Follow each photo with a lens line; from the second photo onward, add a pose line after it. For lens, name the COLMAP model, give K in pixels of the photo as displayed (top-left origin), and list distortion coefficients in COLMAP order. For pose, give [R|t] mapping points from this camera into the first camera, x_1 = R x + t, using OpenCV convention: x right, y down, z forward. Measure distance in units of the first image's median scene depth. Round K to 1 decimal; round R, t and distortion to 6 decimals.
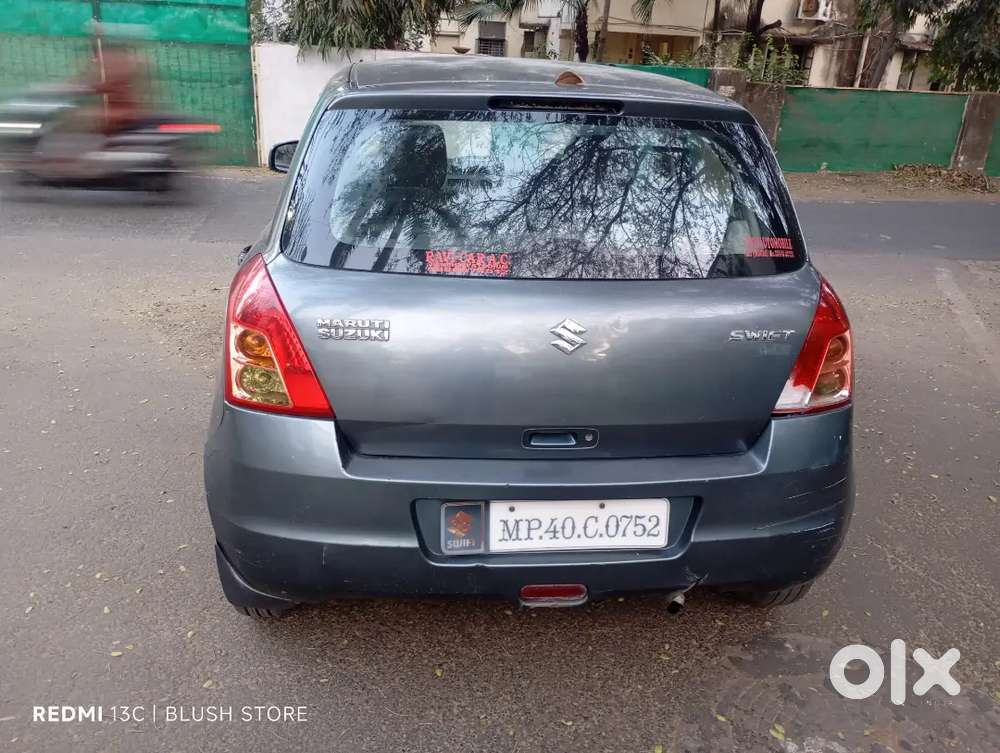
lens RADIAL K [[821.1, 0, 496.5], [0, 821.1, 373.0], [0, 0, 1]] dist [0.071095, -0.090488]
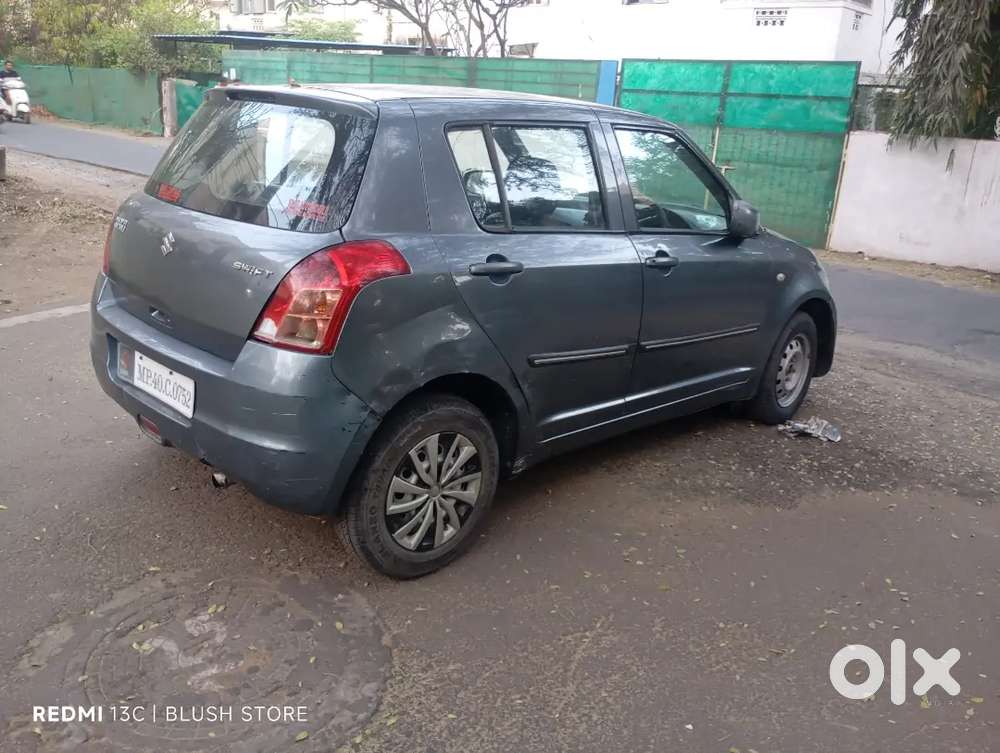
lens RADIAL K [[839.9, 0, 499.6], [0, 839.9, 362.0], [0, 0, 1]] dist [0.078932, -0.122040]
pose [[0.629030, 0.215464, -0.746925, 1.506167], [-0.314636, 0.949171, 0.008832, -0.042329], [0.710862, 0.229454, 0.664850, 0.428448]]
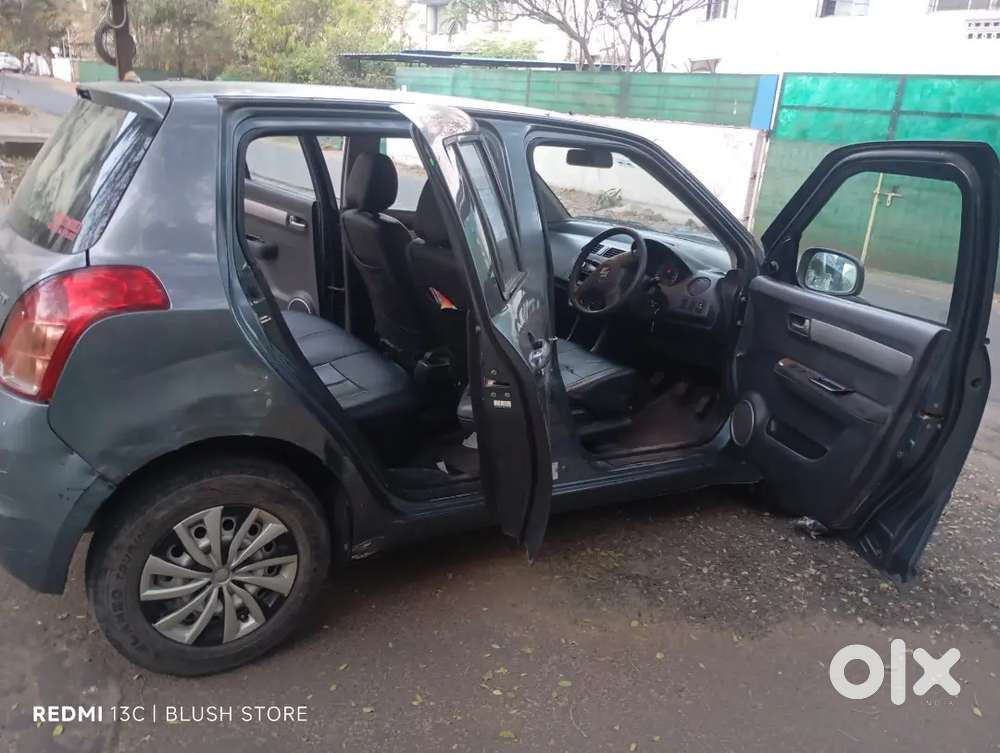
lens RADIAL K [[839.9, 0, 499.6], [0, 839.9, 362.0], [0, 0, 1]] dist [0.078932, -0.122040]
pose [[0.432194, 0.240579, -0.869097, 1.531837], [-0.379375, 0.922829, 0.066793, -0.277370], [0.818097, 0.300846, 0.490111, 0.986631]]
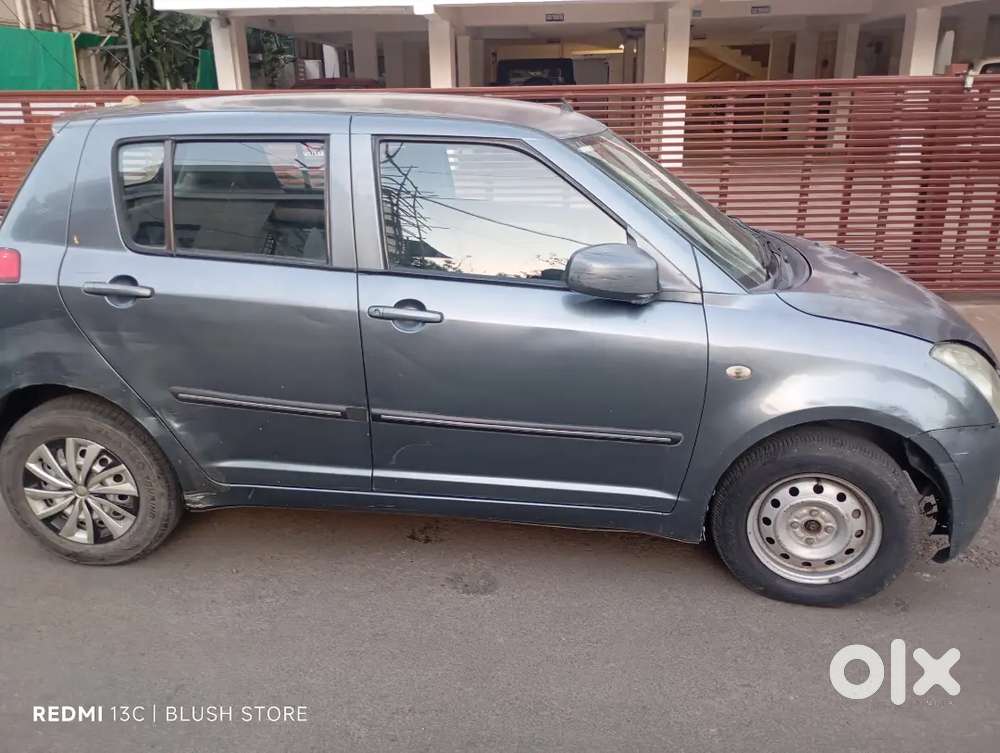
lens RADIAL K [[839.9, 0, 499.6], [0, 839.9, 362.0], [0, 0, 1]] dist [0.078932, -0.122040]
pose [[-0.195189, 0.292007, -0.936287, 1.618603], [-0.362132, 0.865732, 0.345497, -0.760037], [0.911461, 0.406496, -0.063236, 1.987744]]
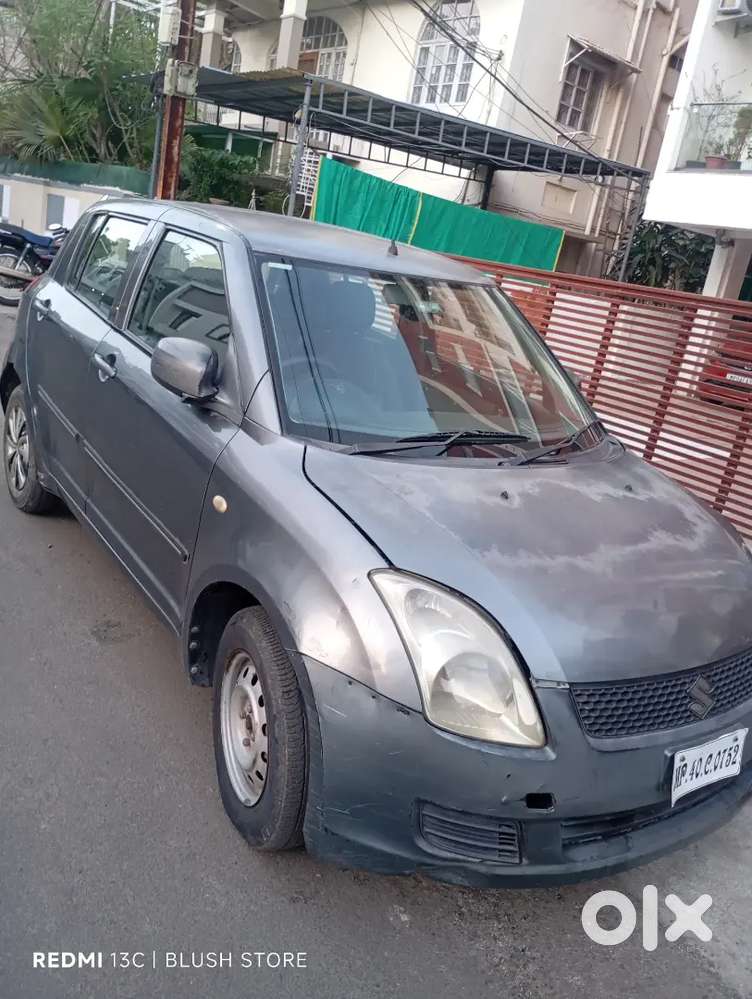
lens RADIAL K [[829.8, 0, 376.0], [0, 829.8, 499.5], [0, 0, 1]] dist [0.076095, -0.101480]
pose [[-0.860759, -0.024533, -0.508422, 0.743009], [-0.351411, 0.751250, 0.558689, -1.162627], [0.368246, 0.659561, -0.655266, 3.081517]]
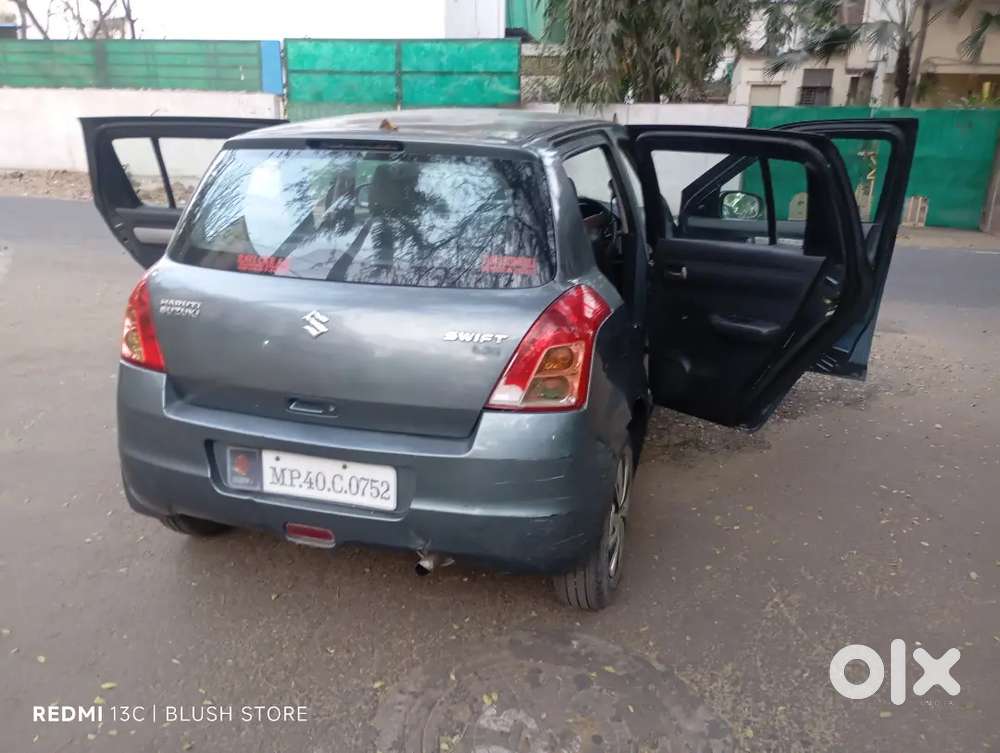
lens RADIAL K [[830.7, 0, 500.0], [0, 830.7, 369.2], [0, 0, 1]] dist [0.076095, -0.101480]
pose [[0.918960, 0.085574, -0.384953, 0.788629], [-0.110809, 0.992876, -0.043810, 0.044642], [0.378462, 0.082916, 0.921896, -0.068468]]
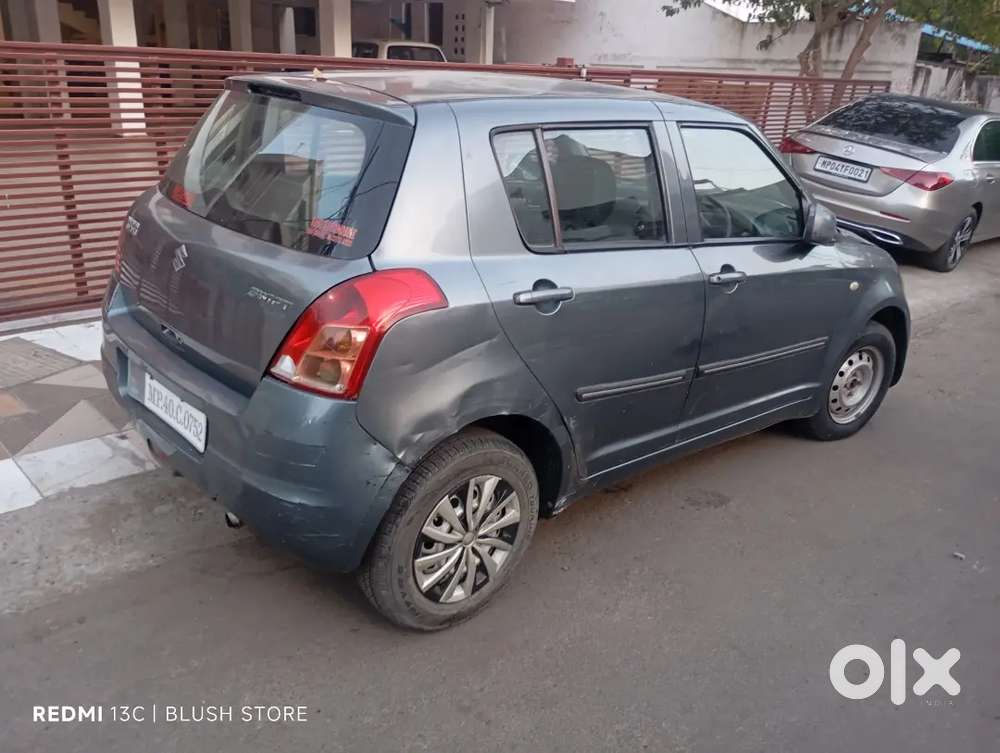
lens RADIAL K [[839.9, 0, 499.6], [0, 839.9, 362.0], [0, 0, 1]] dist [0.078932, -0.122040]
pose [[0.592116, 0.278242, -0.756294, 1.353135], [-0.340891, 0.936879, 0.077790, -0.156593], [0.730200, 0.211753, 0.649591, 0.486087]]
